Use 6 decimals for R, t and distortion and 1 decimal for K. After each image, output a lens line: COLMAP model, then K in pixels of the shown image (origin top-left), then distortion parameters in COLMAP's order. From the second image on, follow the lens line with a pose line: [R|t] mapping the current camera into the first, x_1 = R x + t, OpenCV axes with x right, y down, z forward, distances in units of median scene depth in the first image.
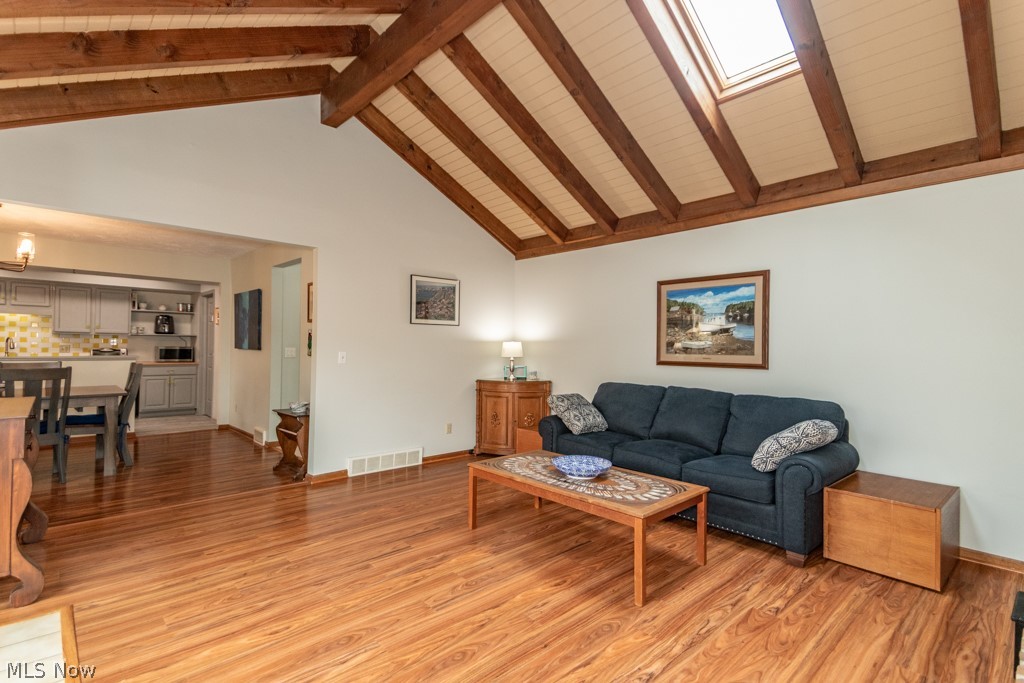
lens RADIAL K [[490.0, 0, 513.7], [0, 490.0, 345.9], [0, 0, 1]] dist [0.070272, -0.029189]
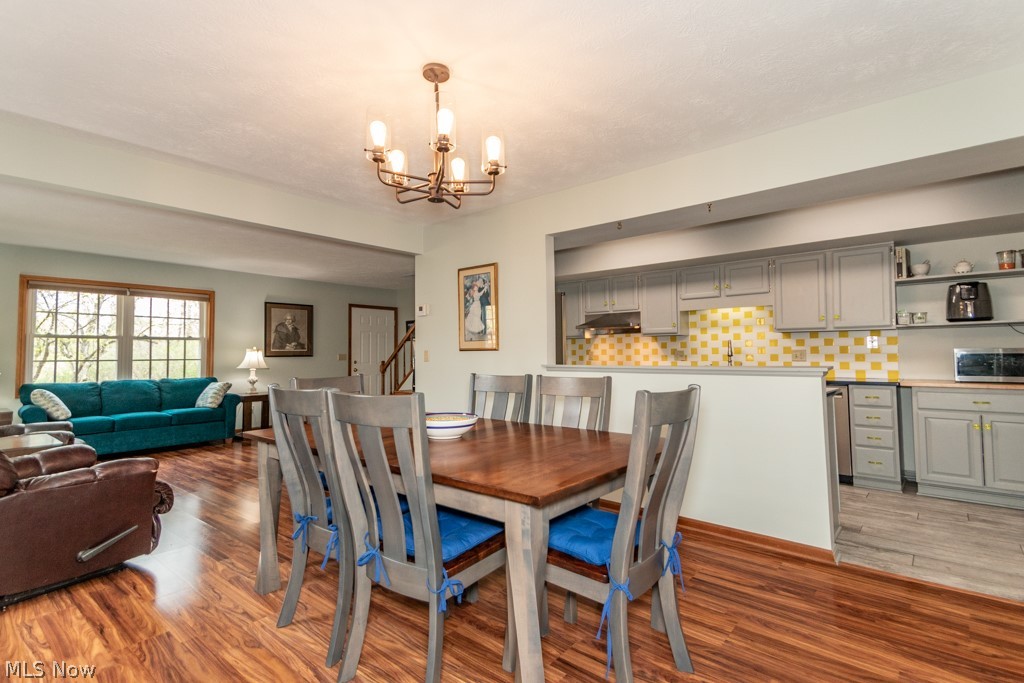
lens RADIAL K [[493.4, 0, 512.7], [0, 493.4, 334.3], [0, 0, 1]] dist [0.096473, -0.037180]
pose [[0.116409, -0.058307, -0.991488, -0.522034], [0.011758, 0.998286, -0.057326, 0.019801], [0.993132, -0.004985, 0.116895, 1.018584]]
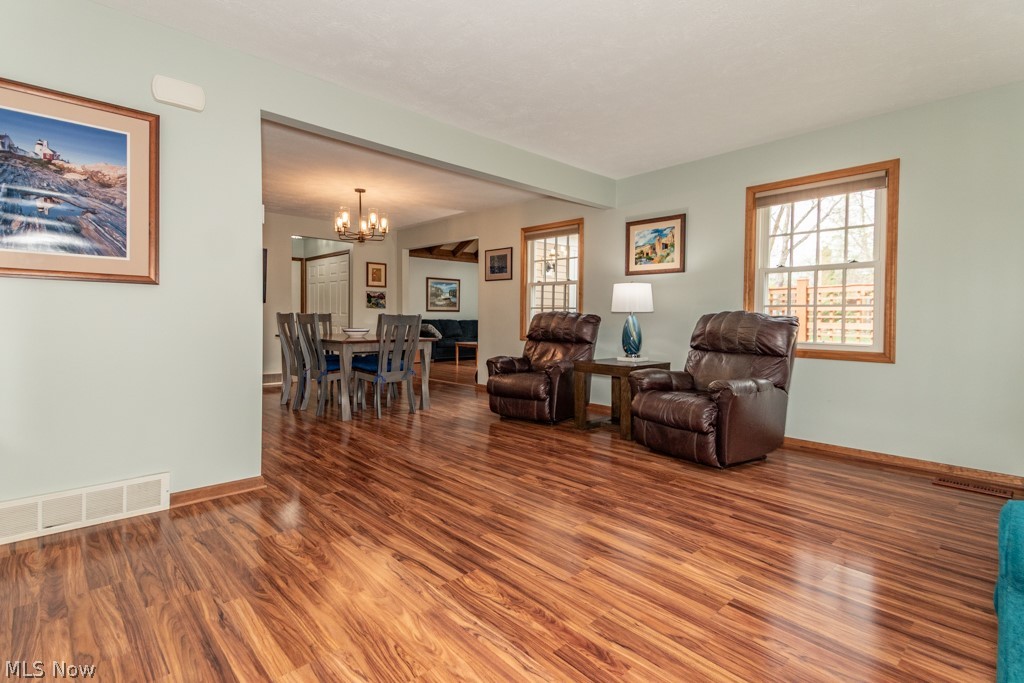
lens RADIAL K [[493.3, 0, 506.4], [0, 493.3, 315.4], [0, 0, 1]] dist [0.041662, 0.000265]
pose [[0.009906, -0.015843, 0.999825, -2.311868], [-0.010510, 0.999818, 0.015947, 0.016037], [-0.999896, -0.010666, 0.009738, 0.610293]]
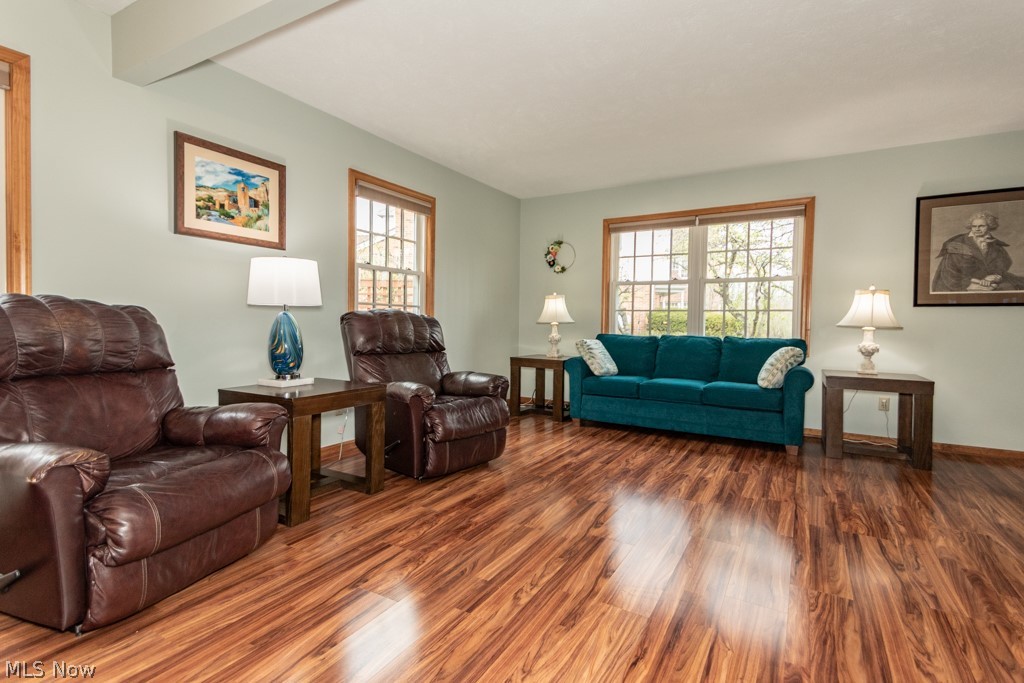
lens RADIAL K [[499.8, 0, 507.8], [0, 499.8, 337.6], [0, 0, 1]] dist [0.074101, -0.032128]
pose [[-0.959742, -0.017141, -0.280361, -1.381365], [-0.025733, 0.999304, 0.026995, 0.037458], [0.279703, 0.033123, -0.959515, 1.055749]]
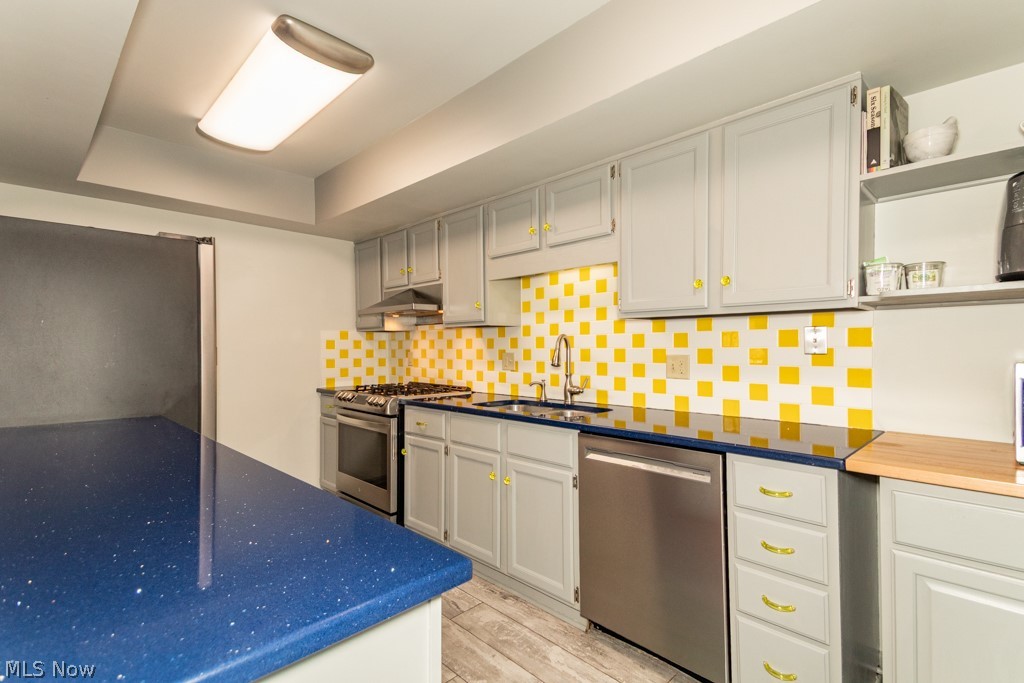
lens RADIAL K [[480.1, 0, 518.3], [0, 480.1, 344.2], [0, 0, 1]] dist [0.057919, -0.026492]
pose [[0.037536, -0.023024, -0.999030, -1.064283], [0.007374, 0.999714, -0.022763, -0.004470], [0.999268, -0.006512, 0.037695, 1.599945]]
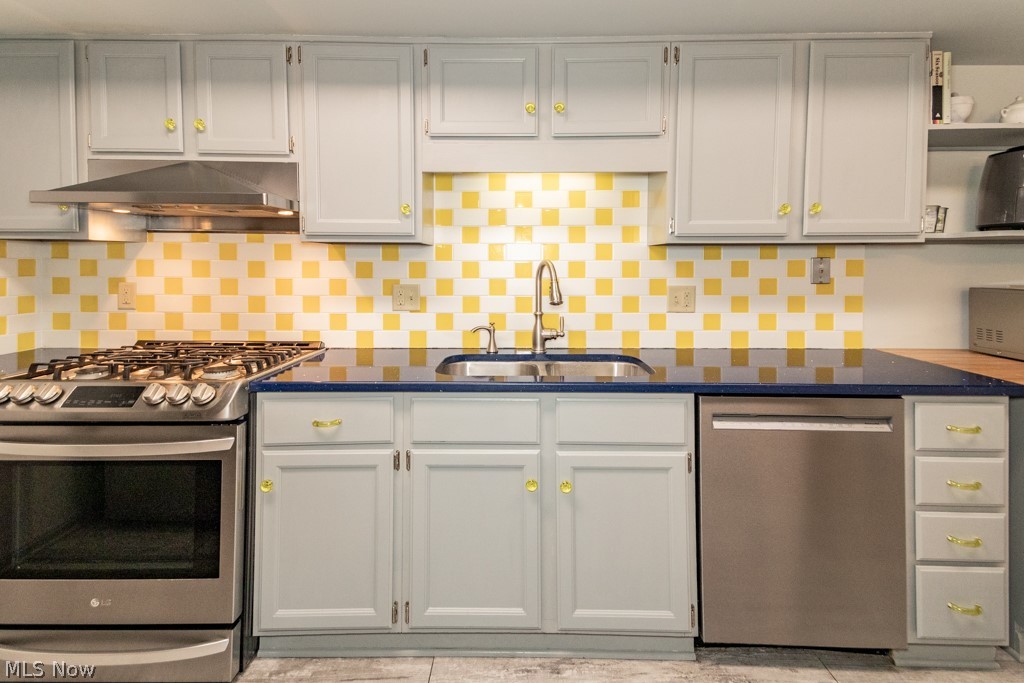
lens RADIAL K [[485.2, 0, 511.2], [0, 485.2, 273.2], [0, 0, 1]] dist [0.043602, -0.000456]
pose [[0.727646, -0.004855, -0.685936, -1.379599], [0.011173, 0.999926, 0.004774, -0.020140], [0.685862, -0.011138, 0.727647, 1.333600]]
